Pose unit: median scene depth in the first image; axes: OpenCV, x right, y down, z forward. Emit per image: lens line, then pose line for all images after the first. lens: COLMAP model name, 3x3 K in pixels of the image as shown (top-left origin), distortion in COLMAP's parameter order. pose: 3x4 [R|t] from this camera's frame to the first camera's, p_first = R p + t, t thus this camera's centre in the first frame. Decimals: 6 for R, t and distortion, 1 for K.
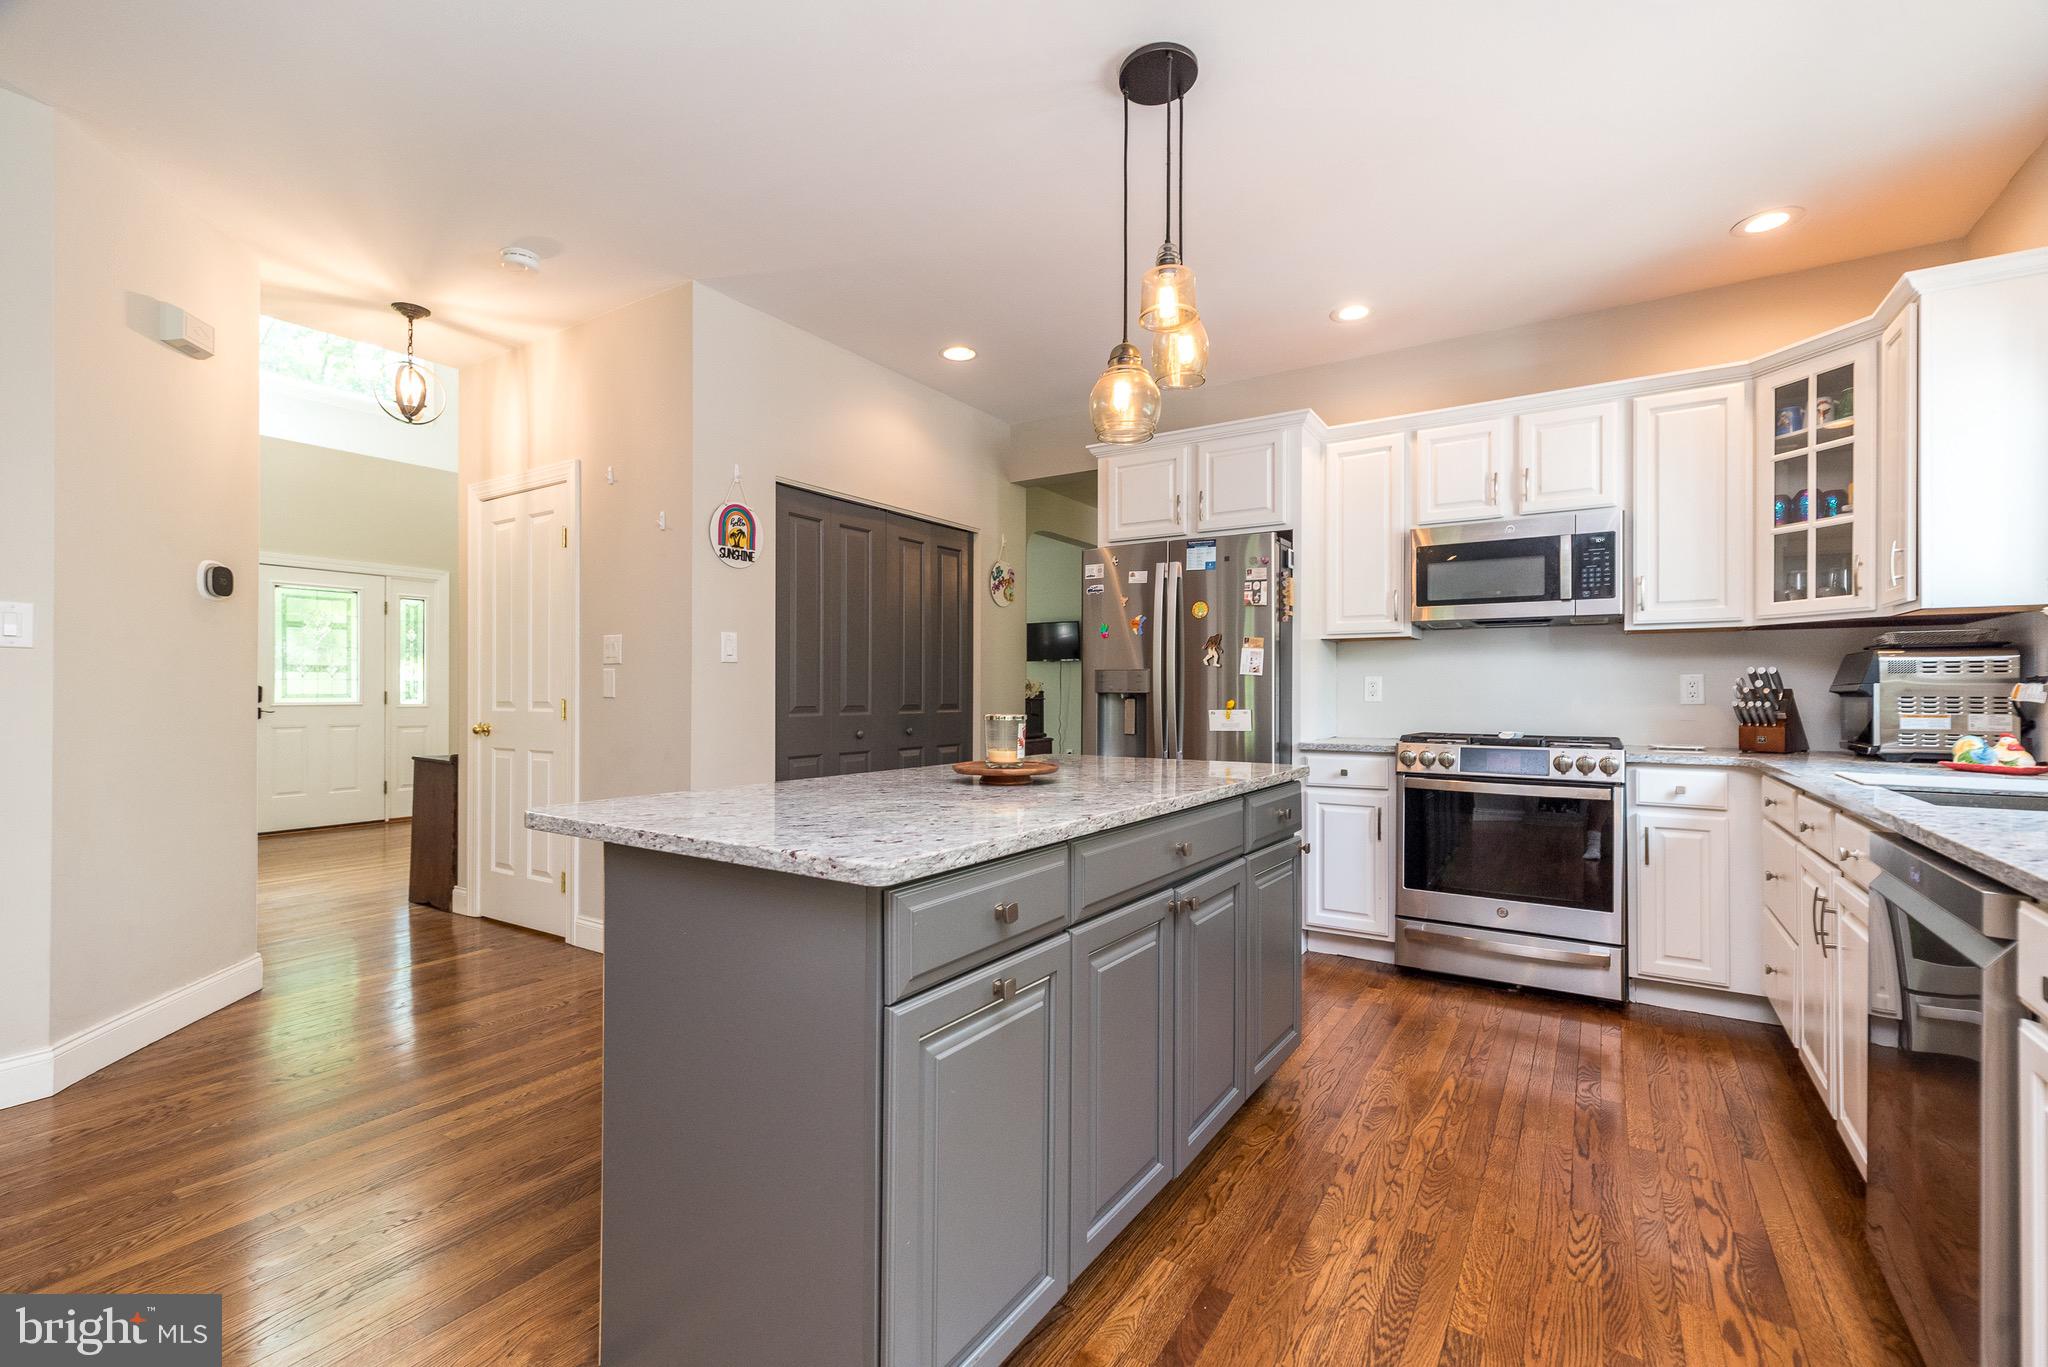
lens RADIAL K [[896.4, 0, 1021.6], [0, 896.4, 687.8], [0, 0, 1]] dist [0.004274, 0.001611]
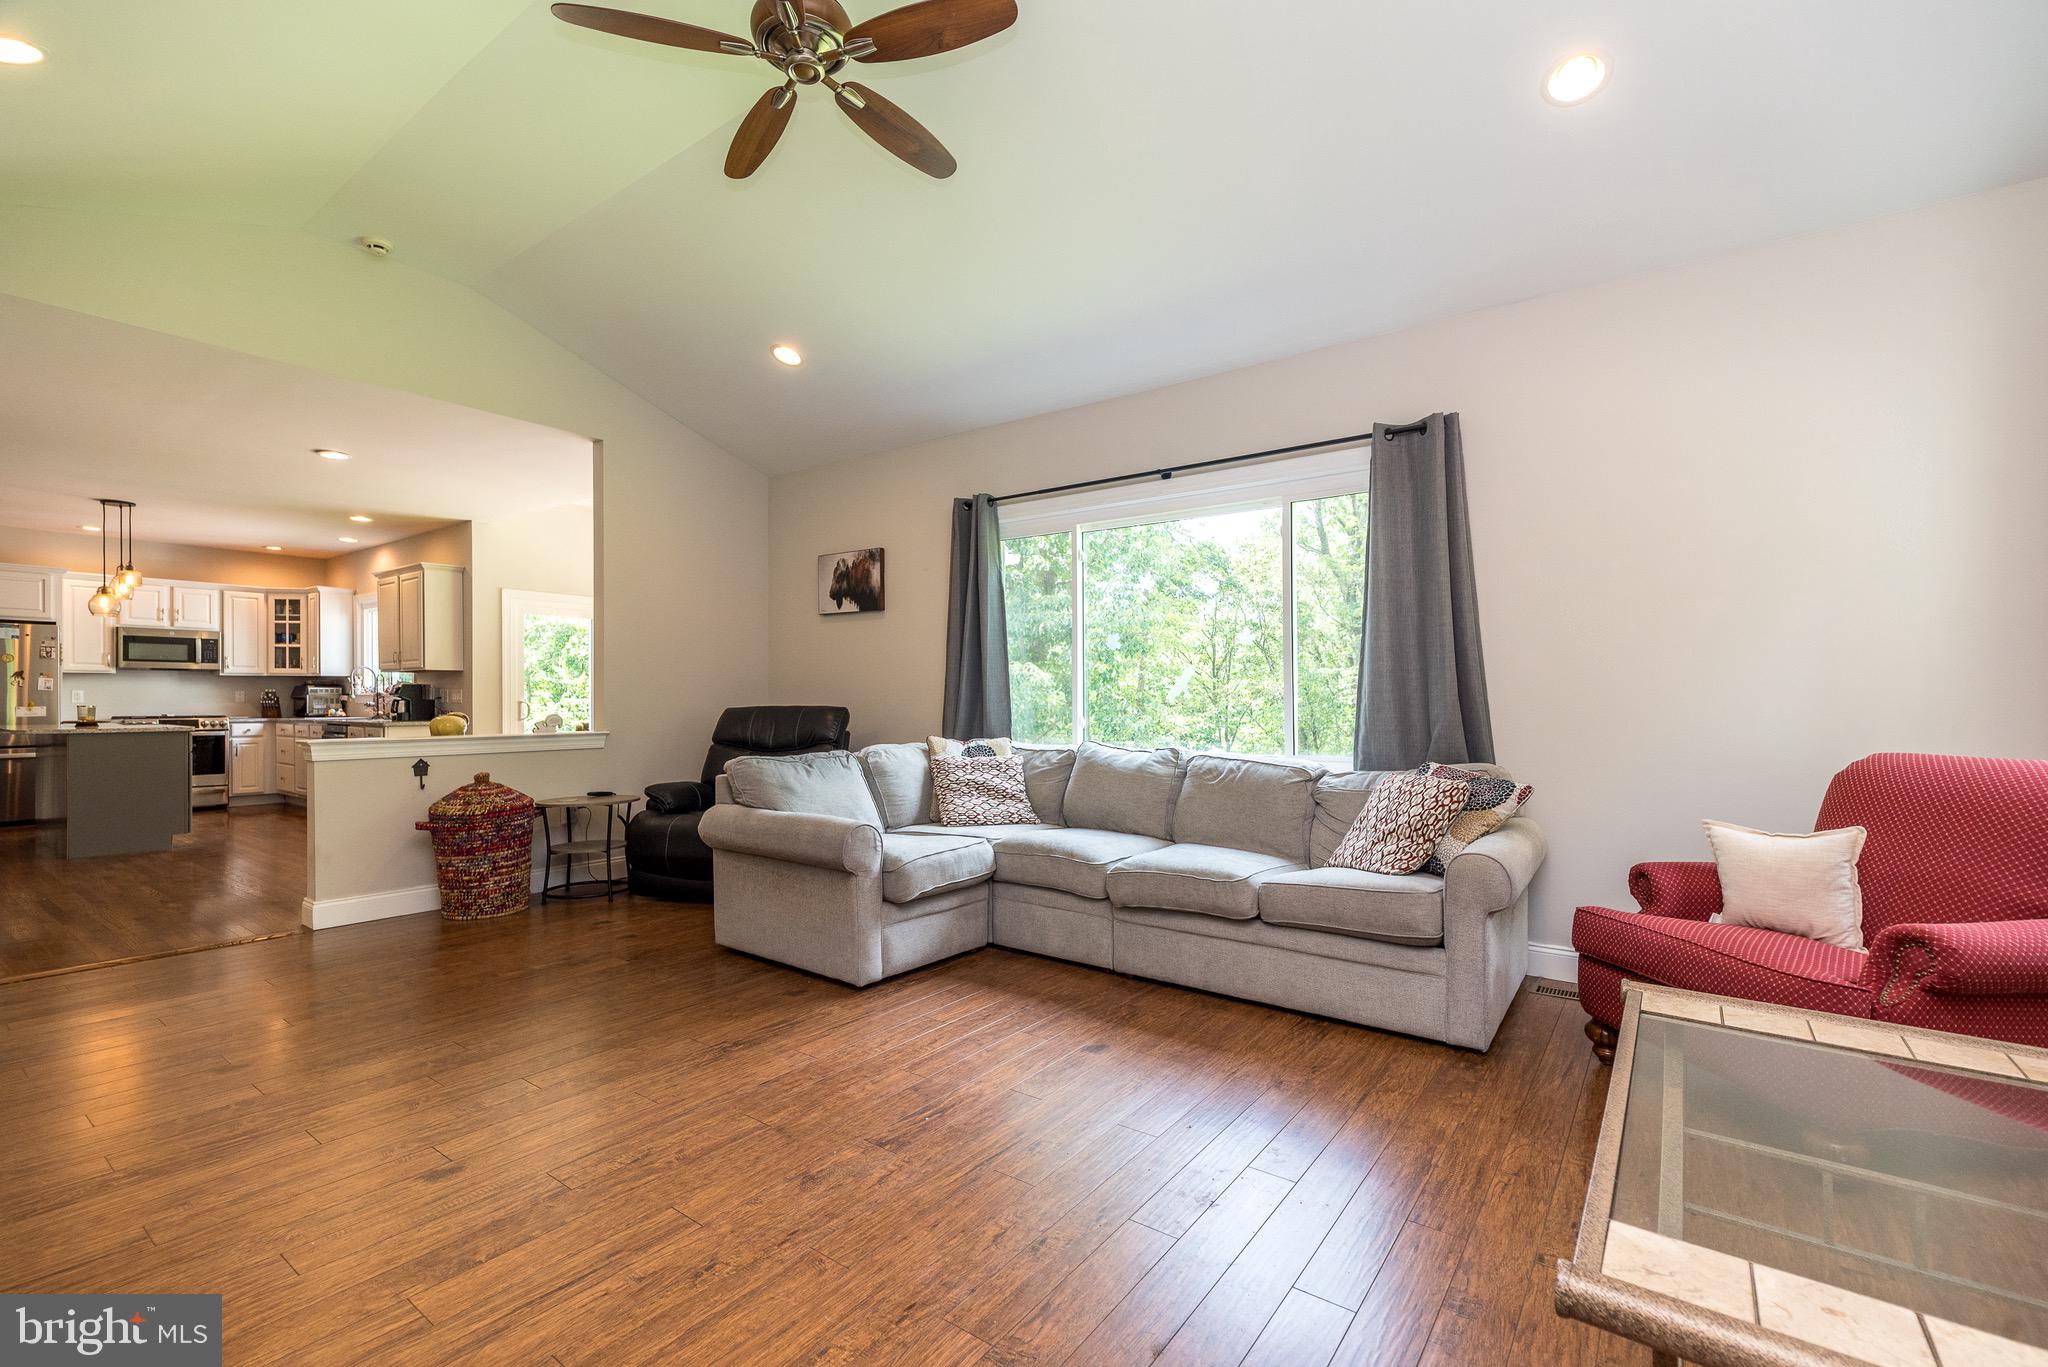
lens RADIAL K [[896.4, 0, 1023.4], [0, 896.4, 691.3], [0, 0, 1]] dist [0.004274, 0.001611]
pose [[0.044941, 0.008730, 0.998952, -2.096289], [0.002125, 0.999959, -0.008835, 0.015205], [-0.998987, 0.002520, 0.044920, -1.676771]]
